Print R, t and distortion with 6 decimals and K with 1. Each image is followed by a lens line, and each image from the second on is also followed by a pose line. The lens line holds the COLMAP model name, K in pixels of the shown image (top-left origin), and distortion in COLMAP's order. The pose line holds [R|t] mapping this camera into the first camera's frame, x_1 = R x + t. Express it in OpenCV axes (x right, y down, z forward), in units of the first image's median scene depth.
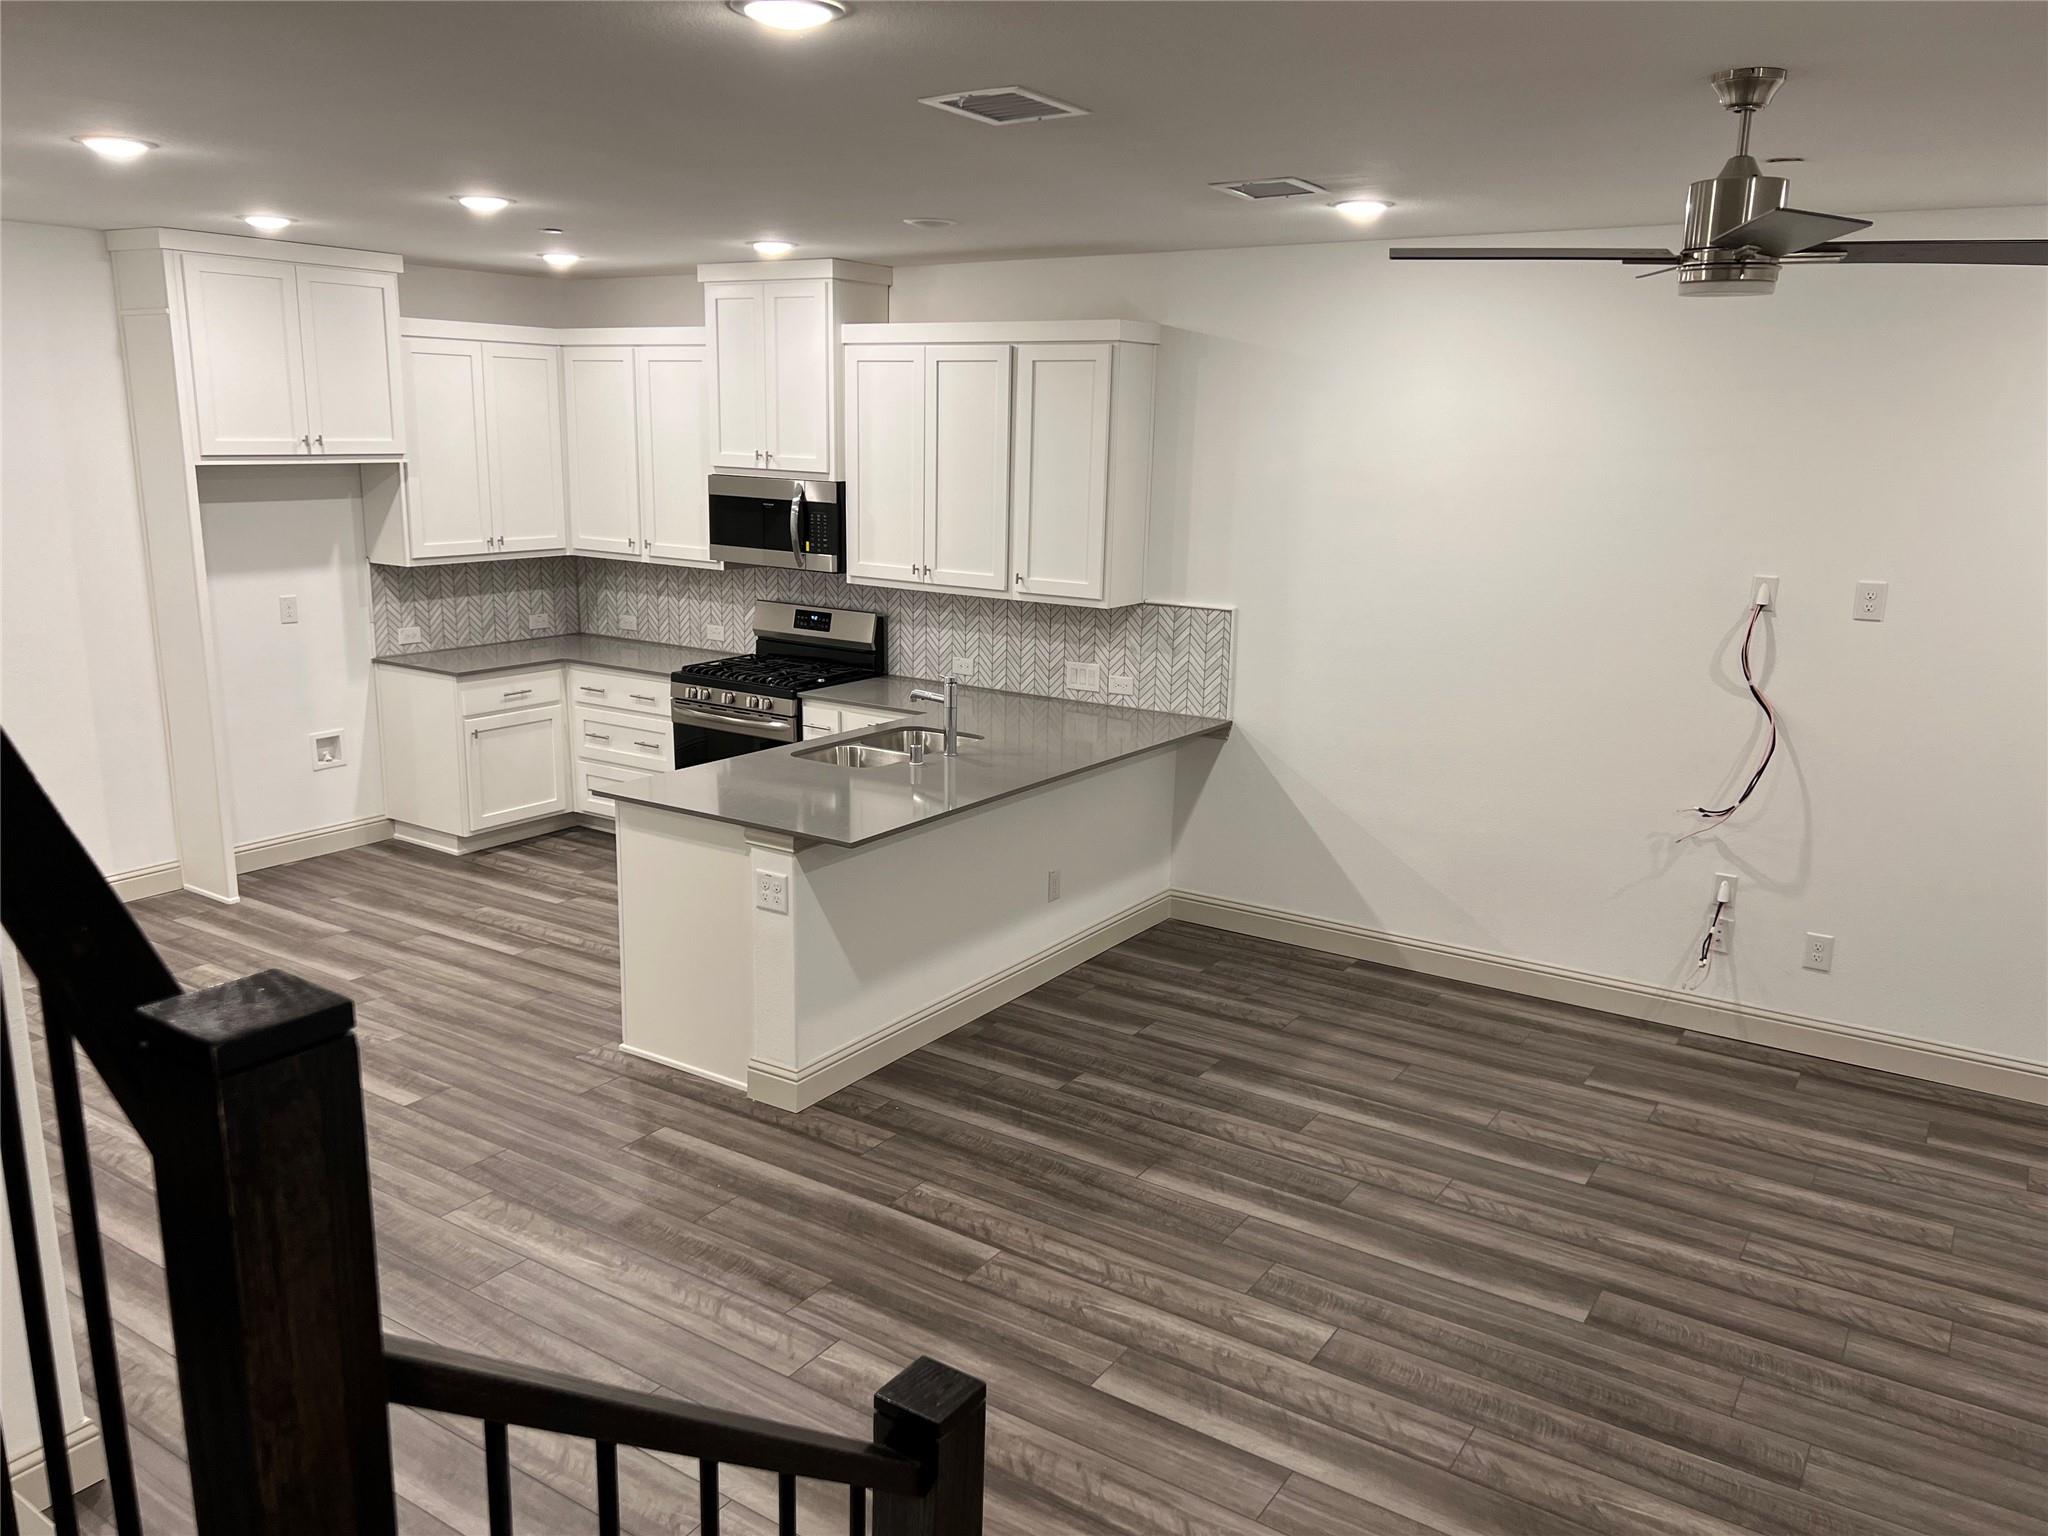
lens RADIAL K [[1530.3, 0, 999.8], [0, 1530.3, 776.0], [0, 0, 1]] dist [0.057607, -0.085777]
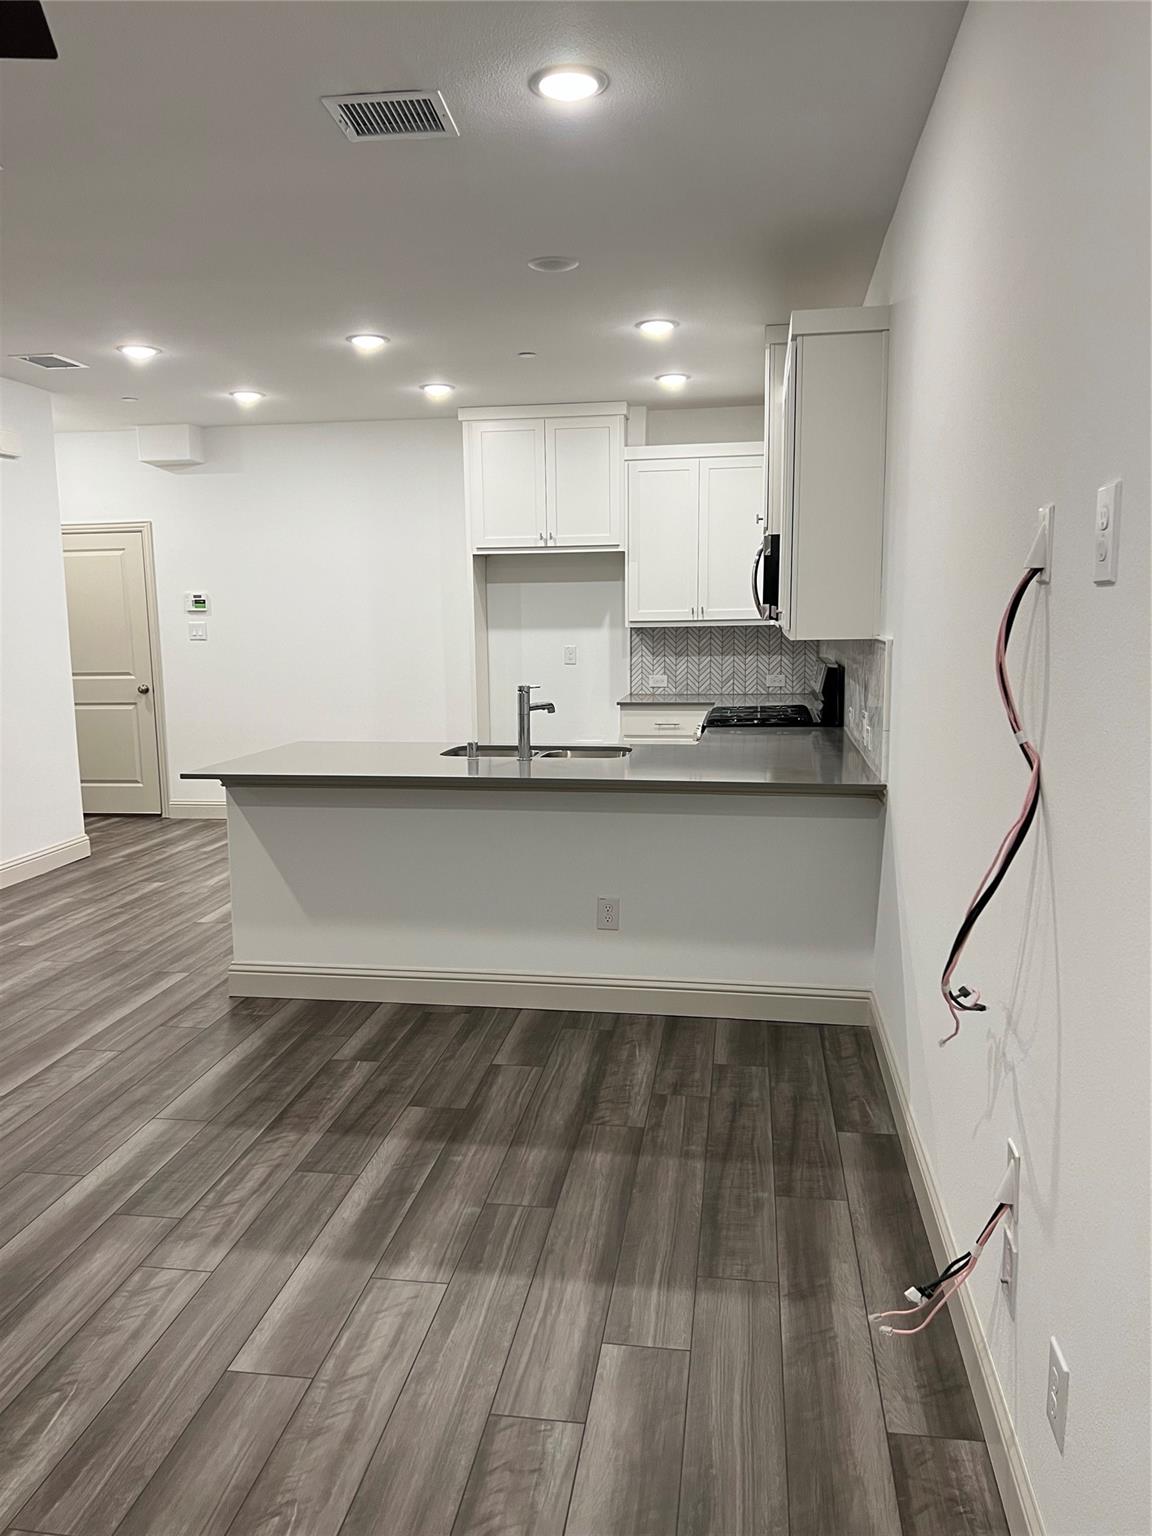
lens RADIAL K [[1147.7, 0, 576.0], [0, 1147.7, 768.0], [0, 0, 1]] dist [0.057607, -0.085777]
pose [[0.419786, 0.097347, -0.902387, 0.715969], [-0.182228, 0.983026, 0.021274, -0.032758], [0.889141, 0.155510, 0.430400, 0.704095]]
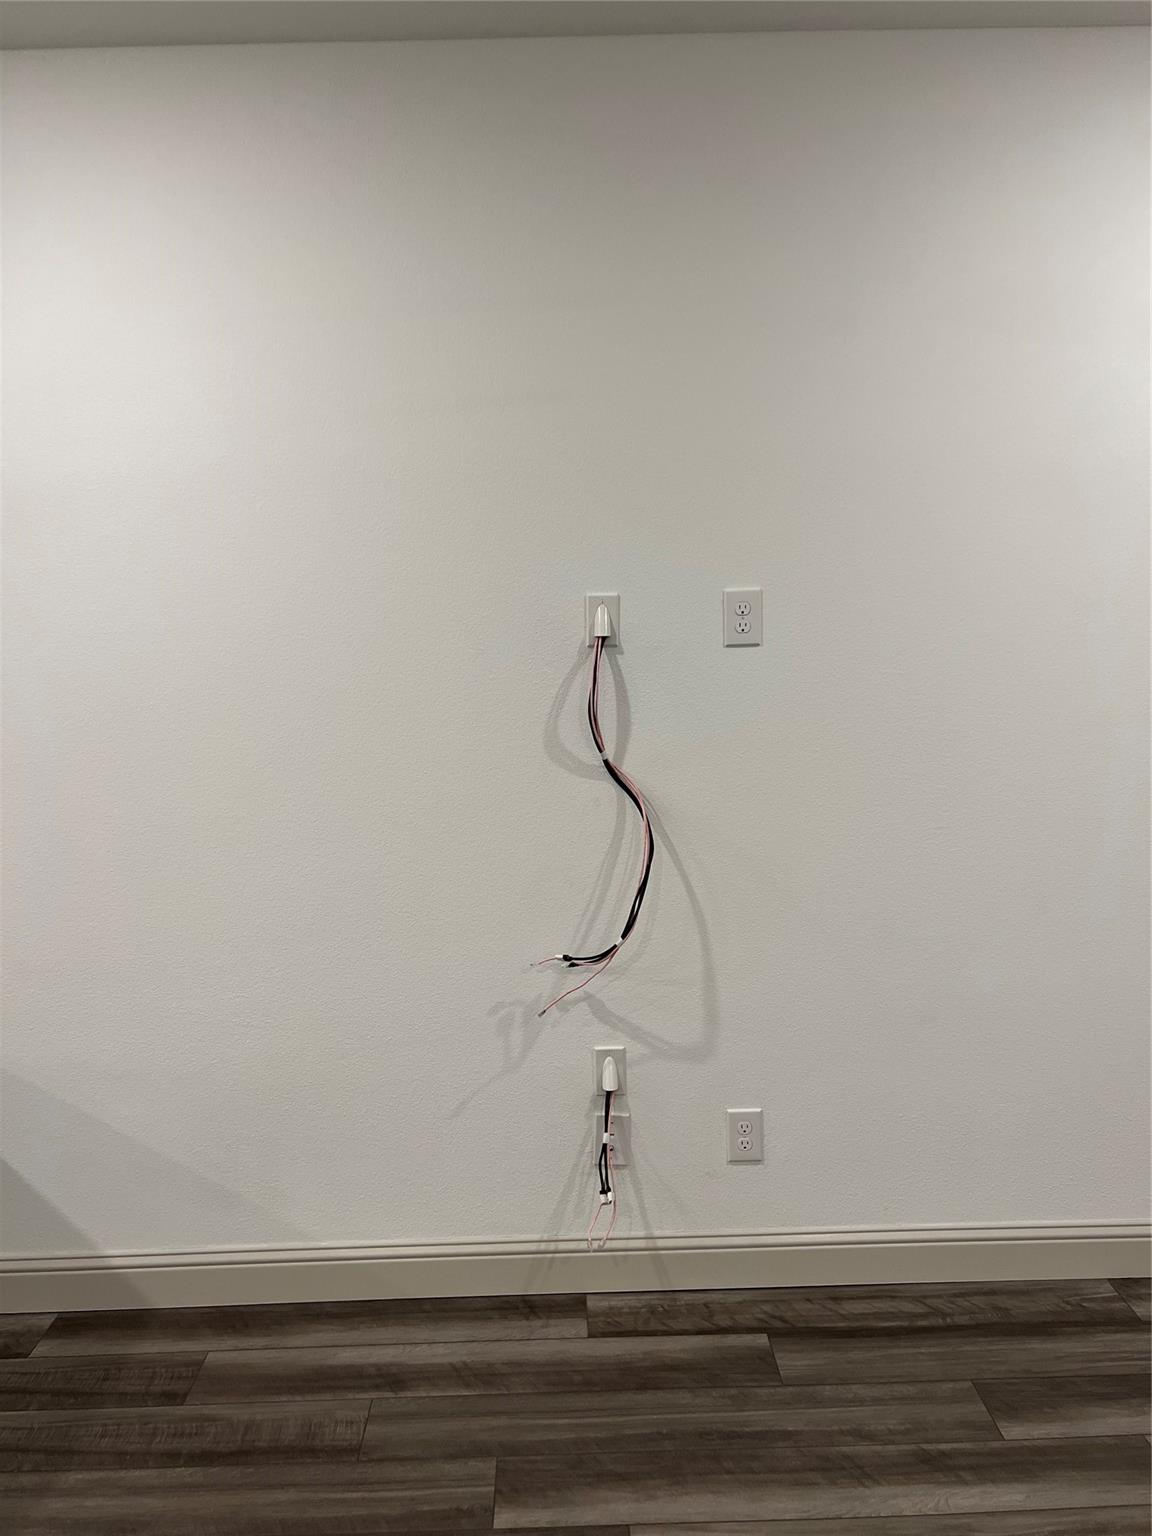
lens RADIAL K [[1147.7, 0, 576.0], [0, 1147.7, 768.0], [0, 0, 1]] dist [0.057607, -0.085777]
pose [[0.818744, -0.098164, 0.565704, 0.190058], [0.163288, 0.984401, -0.065509, -0.023829], [-0.550450, 0.146007, 0.822002, 0.579742]]
